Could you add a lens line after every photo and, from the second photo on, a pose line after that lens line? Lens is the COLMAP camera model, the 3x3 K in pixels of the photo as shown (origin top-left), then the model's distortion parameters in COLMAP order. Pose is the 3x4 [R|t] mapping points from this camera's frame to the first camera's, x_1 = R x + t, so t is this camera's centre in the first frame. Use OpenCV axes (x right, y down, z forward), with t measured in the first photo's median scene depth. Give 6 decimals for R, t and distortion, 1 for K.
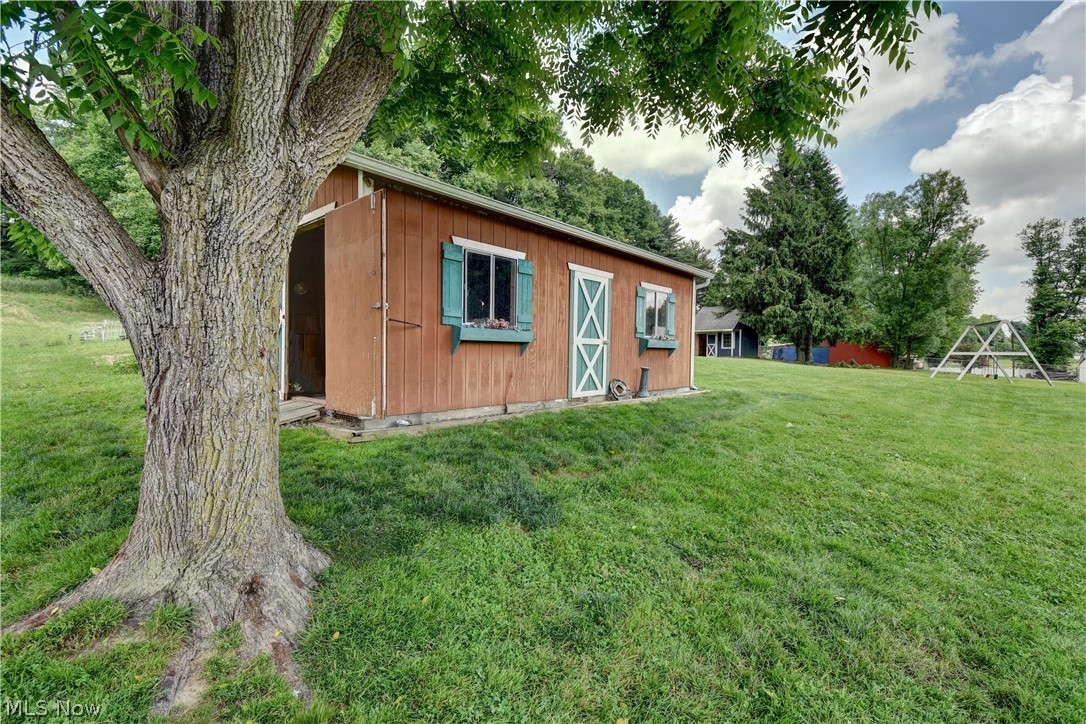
lens RADIAL K [[483.6, 0, 549.6], [0, 483.6, 374.0], [0, 0, 1]] dist [-0.018731, -0.000385]
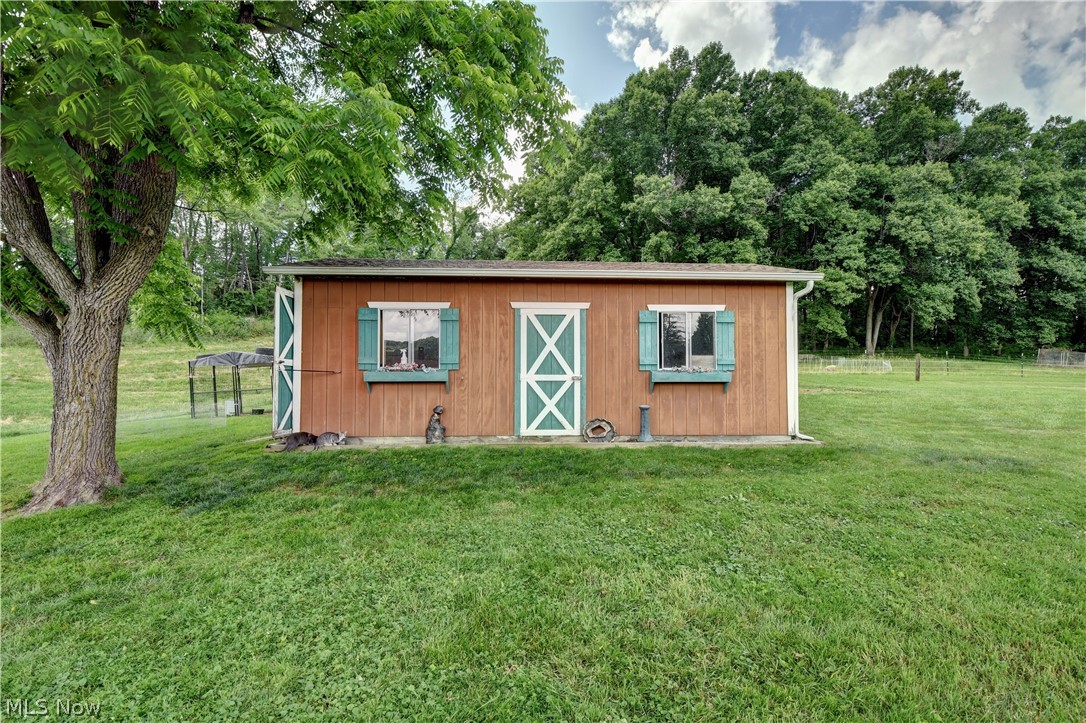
lens RADIAL K [[483.6, 0, 549.6], [0, 483.6, 373.5], [0, 0, 1]] dist [-0.018731, -0.000385]
pose [[0.692972, -0.033454, -0.720187, 0.767353], [-0.019912, 0.997654, -0.065502, -0.013200], [0.720689, 0.059731, 0.690680, 0.334883]]
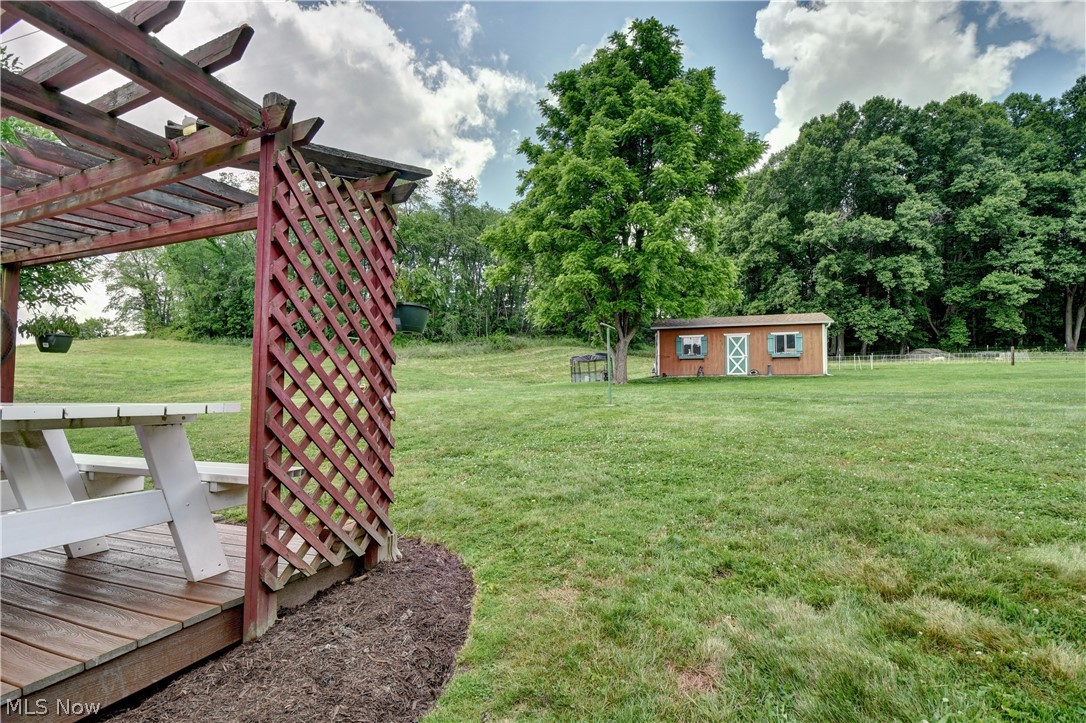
lens RADIAL K [[474.2, 0, 519.8], [0, 474.2, 392.1], [0, 0, 1]] dist [-0.037820, -0.000748]
pose [[0.336409, -0.016396, -0.941573, 2.427068], [-0.038932, 0.998752, -0.031301, 0.303550], [0.940911, 0.047187, 0.335351, -1.295718]]
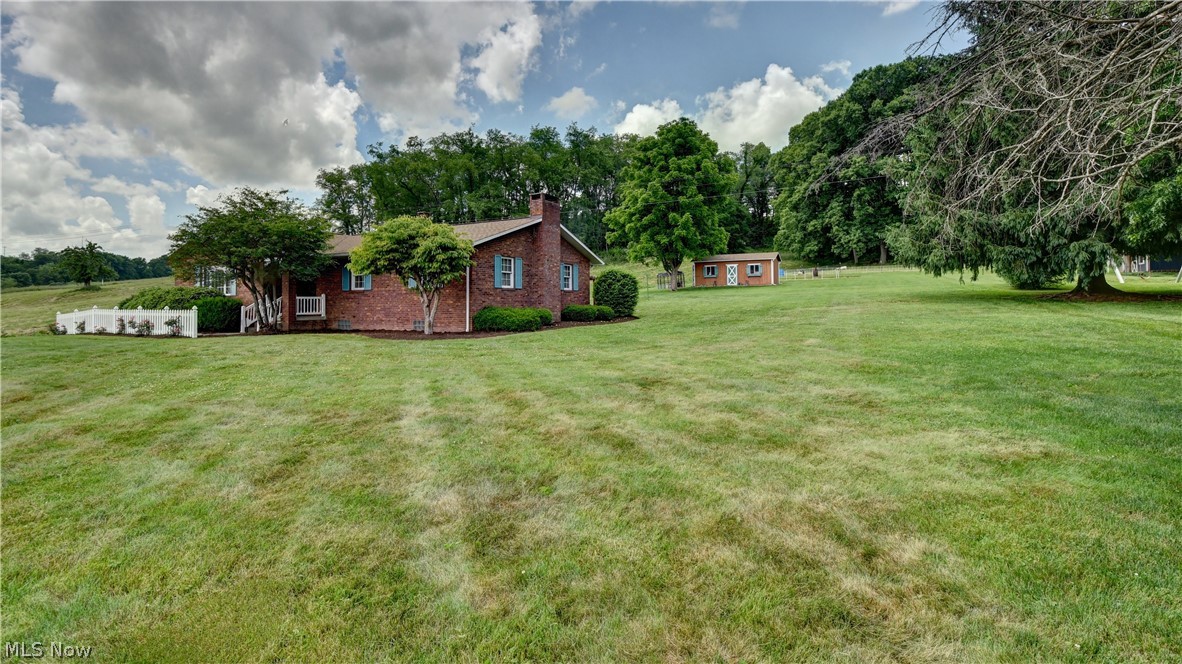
lens RADIAL K [[510.7, 0, 591.0], [0, 510.7, 332.0], [0, 0, 1]] dist [-0.000015, 0.000008]
pose [[0.239661, 0.053073, -0.969405, 5.983425], [-0.023101, 0.998534, 0.048957, 0.365595], [0.970582, 0.010661, 0.240536, -2.300270]]
